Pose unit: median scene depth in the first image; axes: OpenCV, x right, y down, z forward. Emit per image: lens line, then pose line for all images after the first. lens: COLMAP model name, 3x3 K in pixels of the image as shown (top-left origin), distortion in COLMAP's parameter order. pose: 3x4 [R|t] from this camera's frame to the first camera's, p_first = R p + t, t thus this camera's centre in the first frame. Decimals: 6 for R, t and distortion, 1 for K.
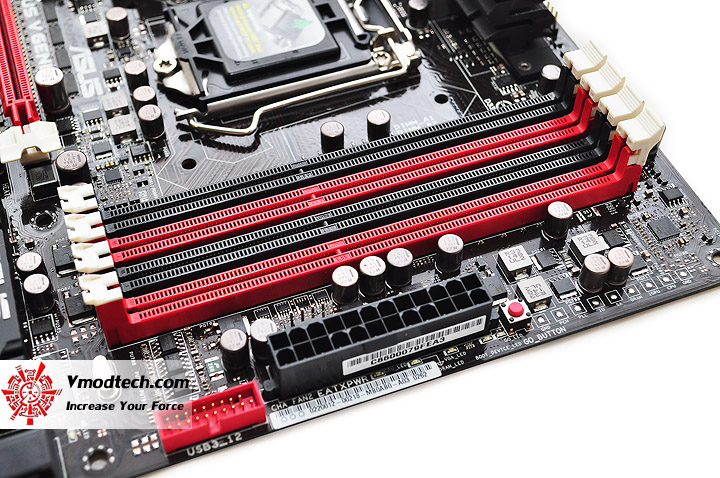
lens RADIAL K [[991.3, 0, 360.0], [0, 991.3, 239.0], [0, 0, 1]] dist [-0.024621, -0.033606]
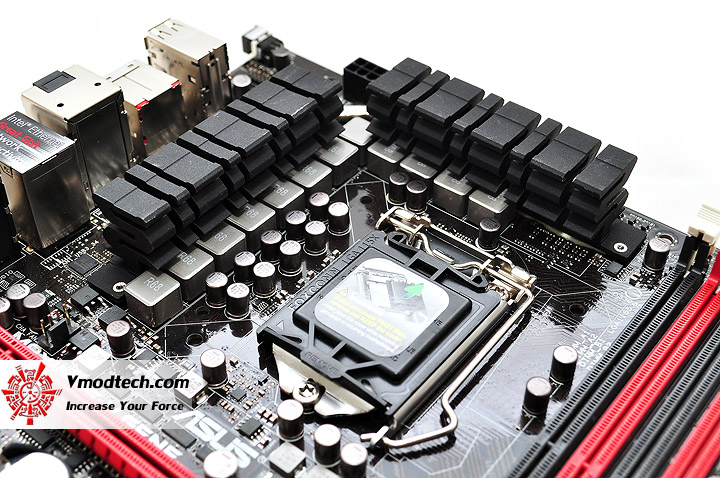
lens RADIAL K [[991.3, 0, 360.0], [0, 991.3, 239.0], [0, 0, 1]] dist [-0.024621, -0.033606]
pose [[0.859357, -0.344538, 0.377887, -0.446044], [0.389932, 0.919575, -0.048328, -0.243412], [-0.330844, 0.188881, 0.924590, 0.163349]]
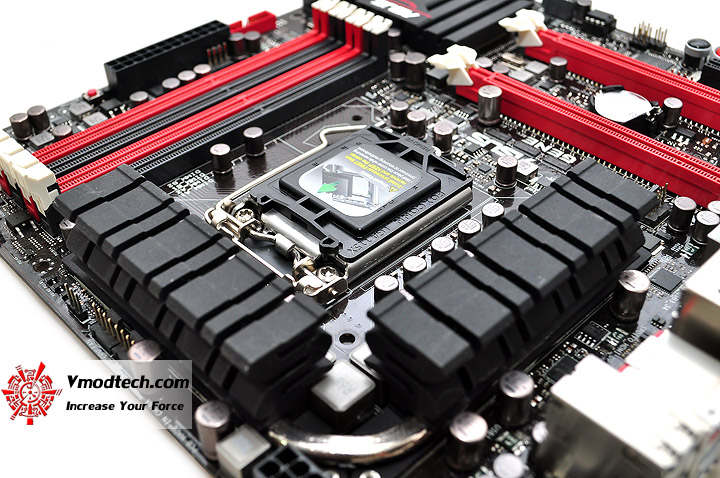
lens RADIAL K [[841.1, 0, 360.0], [0, 841.1, 239.0], [0, 0, 1]] dist [-0.105675, -0.018709]
pose [[-0.919612, 0.269737, -0.285578, 0.168551], [-0.283138, 0.048791, 0.957837, -1.056424], [0.272298, 0.961697, 0.031504, 1.061623]]
